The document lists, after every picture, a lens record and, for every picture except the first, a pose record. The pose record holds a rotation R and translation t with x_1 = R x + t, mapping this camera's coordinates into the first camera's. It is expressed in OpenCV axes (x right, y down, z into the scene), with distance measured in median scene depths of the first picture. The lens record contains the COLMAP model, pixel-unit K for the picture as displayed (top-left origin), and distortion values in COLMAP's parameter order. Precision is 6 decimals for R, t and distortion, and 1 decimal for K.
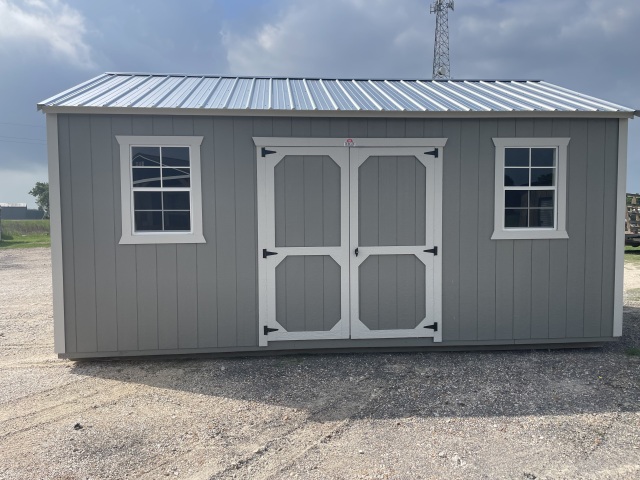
lens RADIAL K [[488.4, 0, 317.0], [0, 488.4, 236.6], [0, 0, 1]] dist [0.039149, -0.040056]
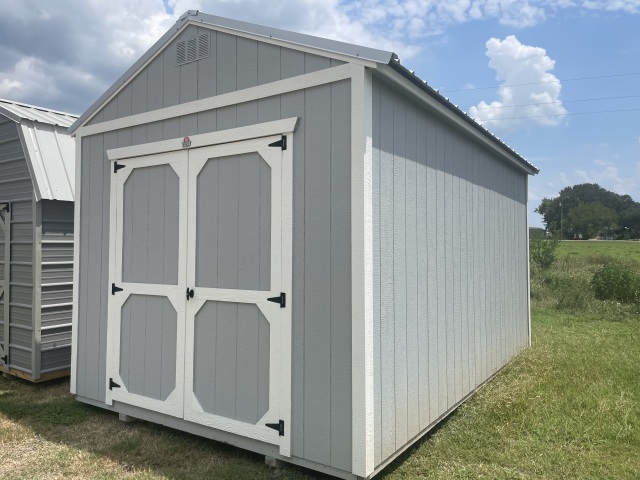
lens RADIAL K [[488.4, 0, 322.2], [0, 488.4, 237.1], [0, 0, 1]] dist [0.039149, -0.040056]
pose [[0.788510, -0.009865, -0.614943, 0.672265], [-0.043797, 0.996432, -0.072144, -0.007949], [0.613461, 0.083819, 0.785264, 0.555344]]
